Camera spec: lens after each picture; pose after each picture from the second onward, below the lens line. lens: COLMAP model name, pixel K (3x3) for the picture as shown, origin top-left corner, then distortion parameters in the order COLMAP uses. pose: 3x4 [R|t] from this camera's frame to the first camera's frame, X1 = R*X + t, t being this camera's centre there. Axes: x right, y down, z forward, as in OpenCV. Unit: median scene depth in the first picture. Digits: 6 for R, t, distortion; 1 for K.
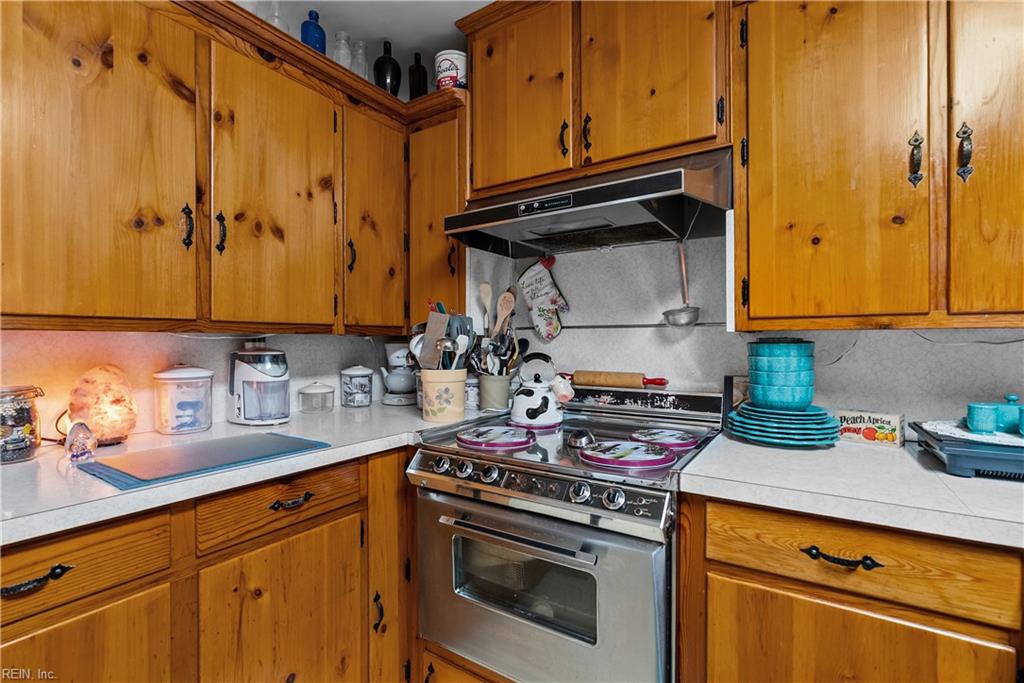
lens RADIAL K [[464.8, 0, 511.0], [0, 464.8, 344.1], [0, 0, 1]] dist [-0.008961, 0.002572]
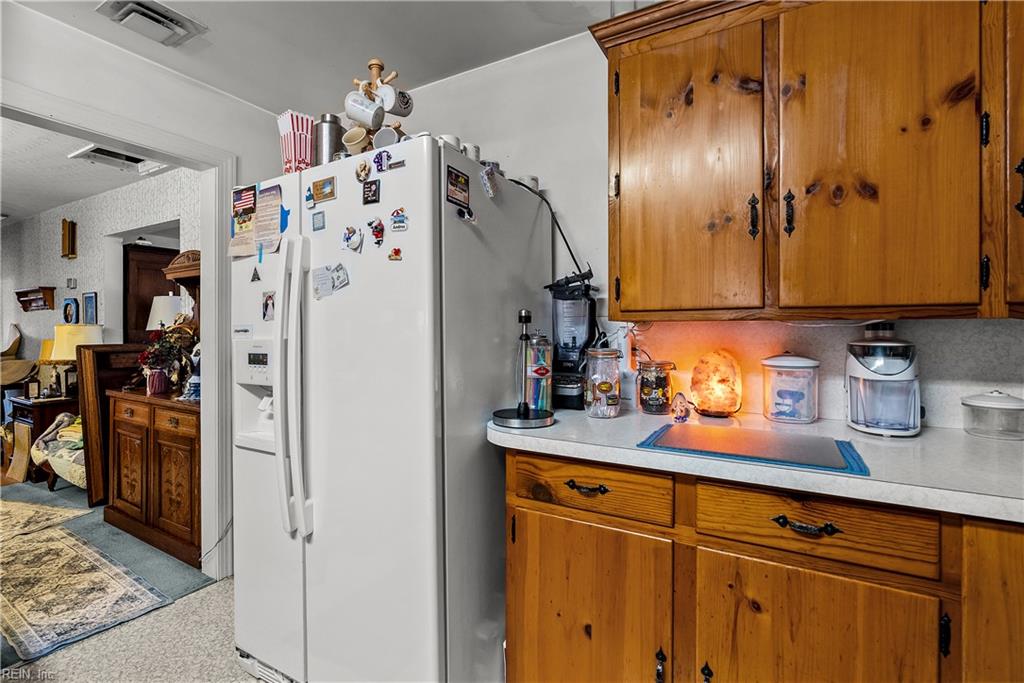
lens RADIAL K [[464.8, 0, 513.1], [0, 464.8, 332.2], [0, 0, 1]] dist [-0.008961, 0.002572]
pose [[0.064685, 0.005519, -0.997890, 0.242790], [-0.006366, 0.999967, 0.005117, -0.001277], [0.997885, 0.006022, 0.064718, 0.345025]]
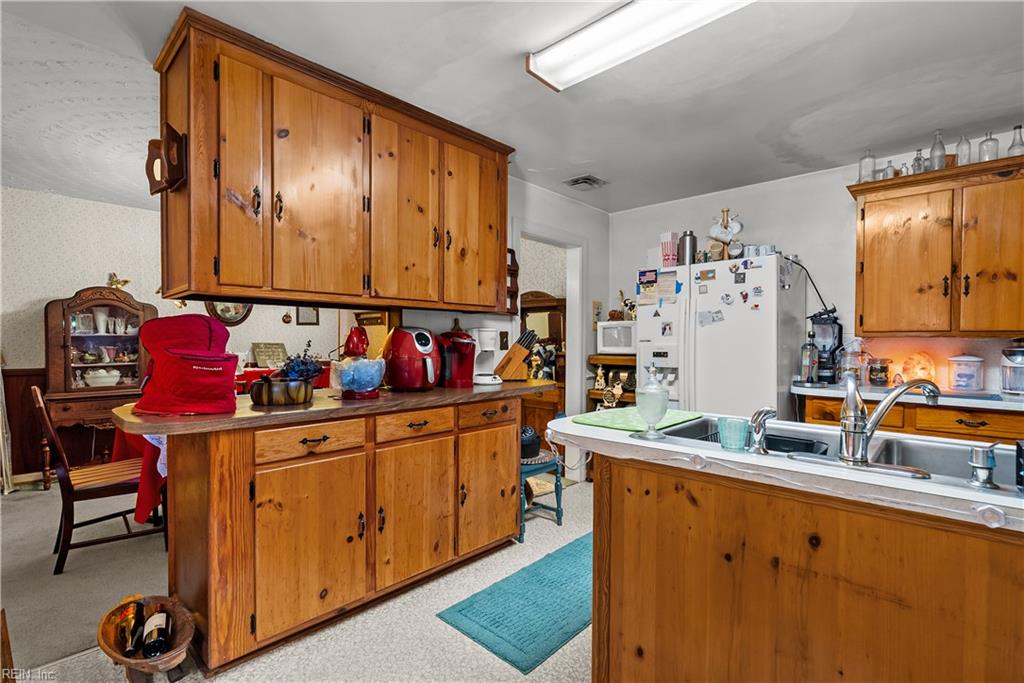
lens RADIAL K [[464.8, 0, 517.7], [0, 464.8, 348.1], [0, 0, 1]] dist [-0.008961, 0.002572]
pose [[-0.169233, 0.019992, -0.985373, 1.421965], [-0.010372, 0.999703, 0.022064, -0.002009], [0.985521, 0.013954, -0.168976, -0.458446]]
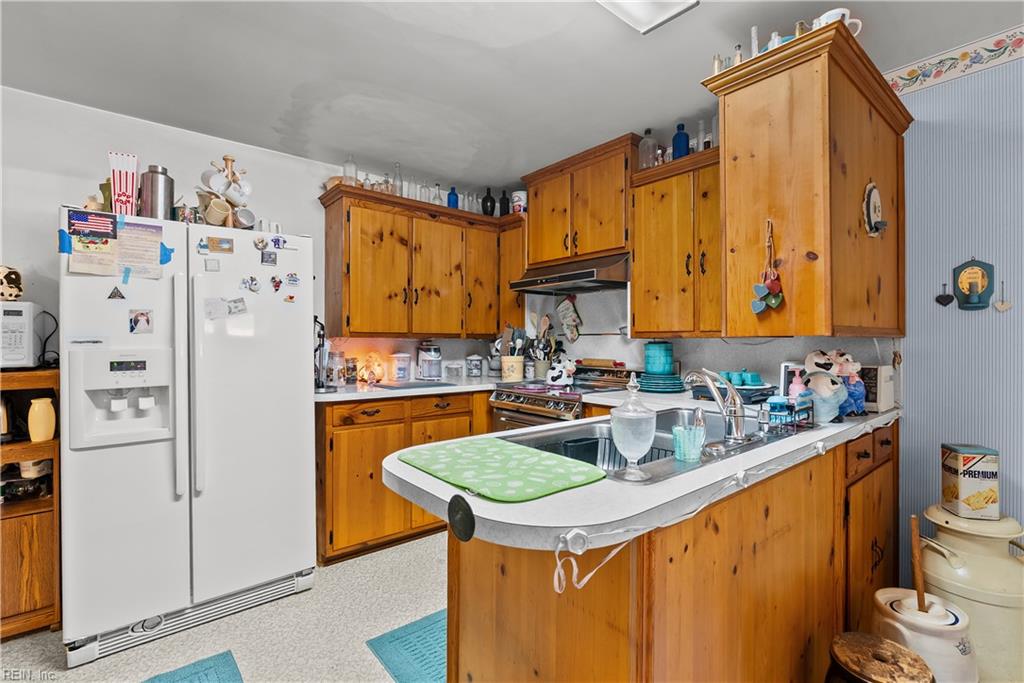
lens RADIAL K [[464.8, 0, 505.5], [0, 464.8, 341.9], [0, 0, 1]] dist [-0.008961, 0.002572]
pose [[0.952957, 0.004499, -0.303072, 0.494627], [-0.006397, 0.999966, -0.005269, 0.004339], [0.303038, 0.006960, 0.952953, -1.043548]]
